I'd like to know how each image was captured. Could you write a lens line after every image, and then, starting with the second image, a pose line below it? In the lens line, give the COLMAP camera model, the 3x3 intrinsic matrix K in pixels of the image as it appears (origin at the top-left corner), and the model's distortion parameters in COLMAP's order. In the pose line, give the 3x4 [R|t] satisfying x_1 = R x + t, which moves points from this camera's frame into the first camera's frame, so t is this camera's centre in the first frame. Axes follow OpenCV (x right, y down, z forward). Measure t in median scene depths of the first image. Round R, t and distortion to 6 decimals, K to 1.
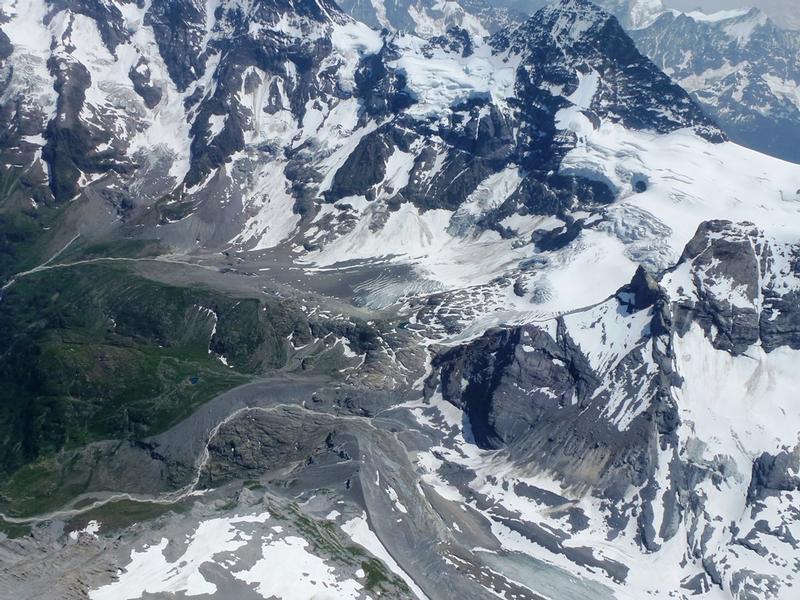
lens RADIAL K [[572.0, 0, 397.1], [0, 572.0, 298.6], [0, 0, 1]] dist [-0.063704, 0.023503]
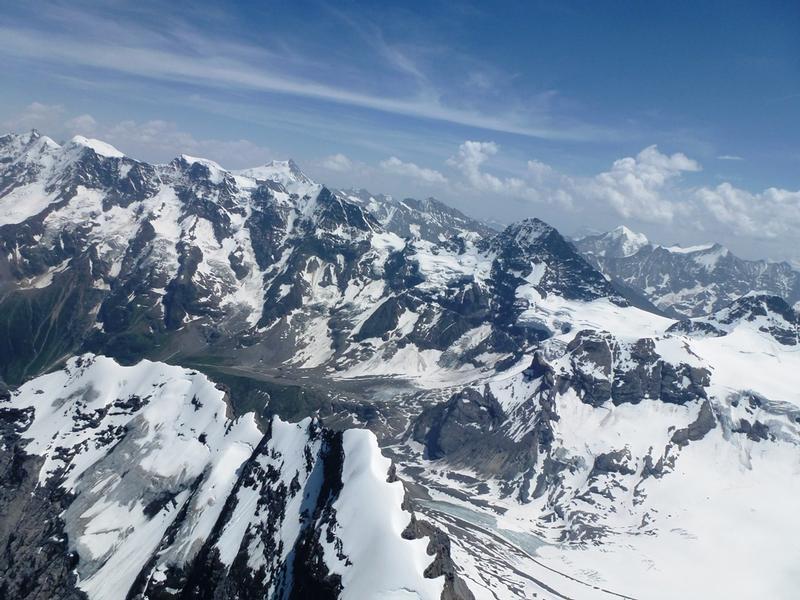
lens RADIAL K [[572.0, 0, 395.2], [0, 572.0, 297.4], [0, 0, 1]] dist [-0.063704, 0.023503]
pose [[0.995016, 0.052546, -0.084742, 0.097152], [-0.080822, 0.922759, -0.376807, 0.274243], [0.058397, 0.381778, 0.922407, -0.364736]]
